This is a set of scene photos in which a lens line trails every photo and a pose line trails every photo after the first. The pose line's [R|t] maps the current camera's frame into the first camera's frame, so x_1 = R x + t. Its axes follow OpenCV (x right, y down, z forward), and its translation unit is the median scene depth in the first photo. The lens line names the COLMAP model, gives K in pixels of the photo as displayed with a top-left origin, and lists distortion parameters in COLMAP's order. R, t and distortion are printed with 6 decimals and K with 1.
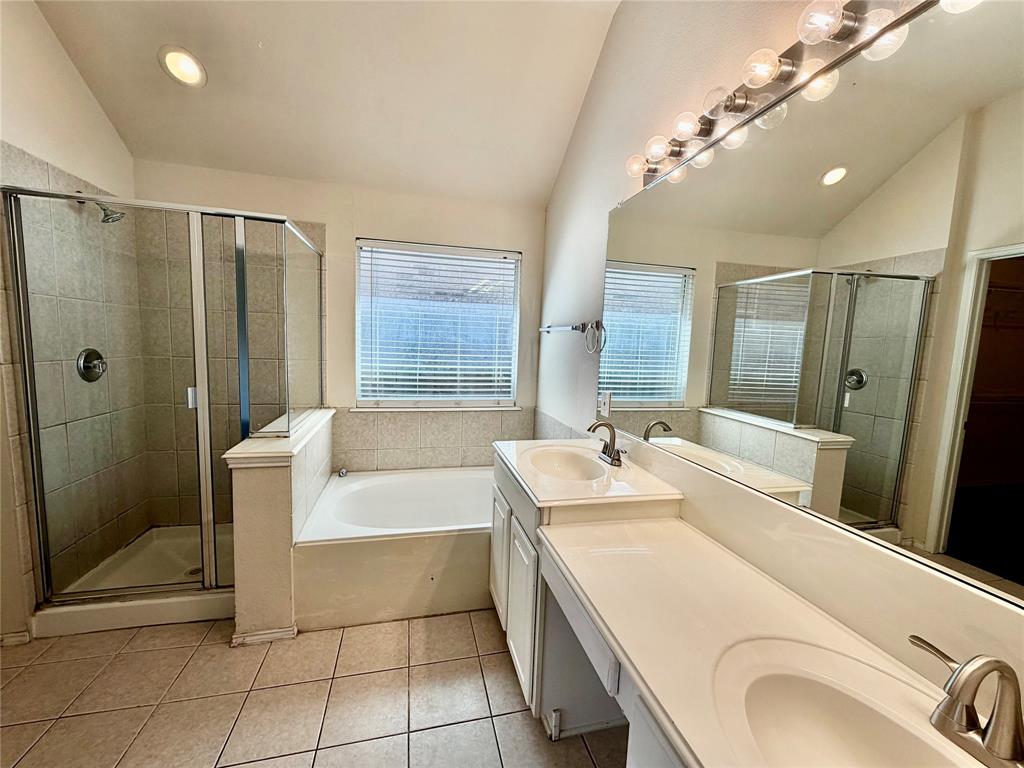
lens RADIAL K [[407.1, 0, 508.8], [0, 407.1, 381.8], [0, 0, 1]] dist [-0.003484, 0.001096]
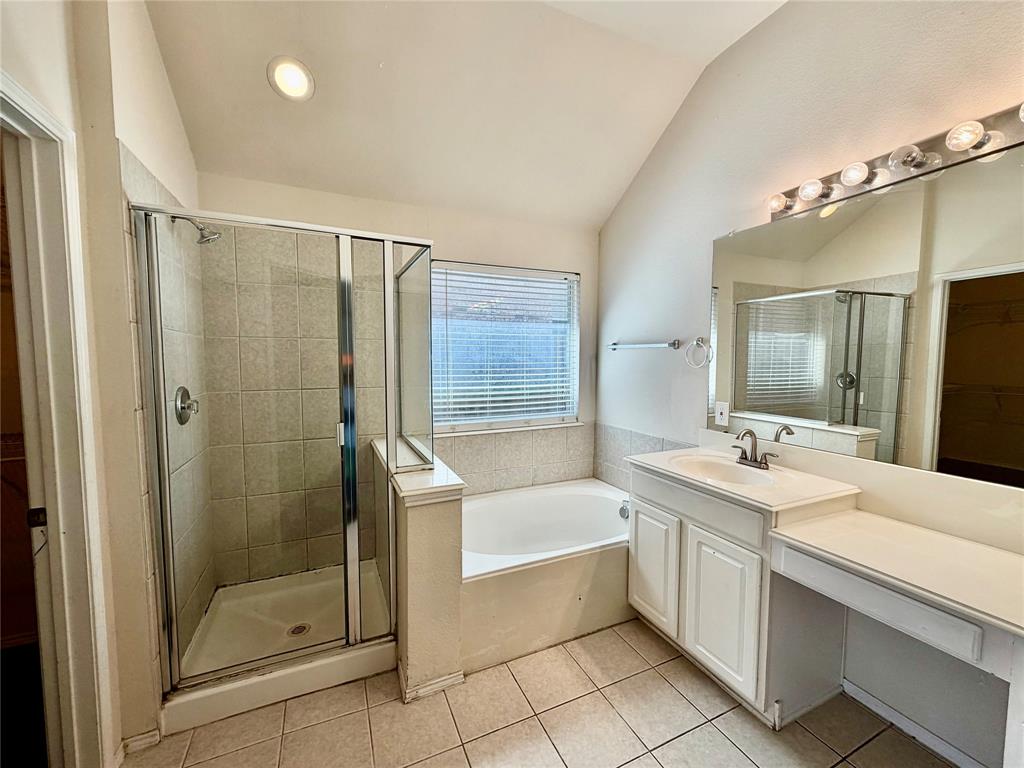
lens RADIAL K [[407.1, 0, 508.8], [0, 407.1, 381.5], [0, 0, 1]] dist [-0.003484, 0.001096]
pose [[0.983017, -0.046569, 0.177507, -0.412113], [0.052808, 0.998136, -0.030582, -0.023862], [-0.175752, 0.039436, 0.983644, 0.017929]]
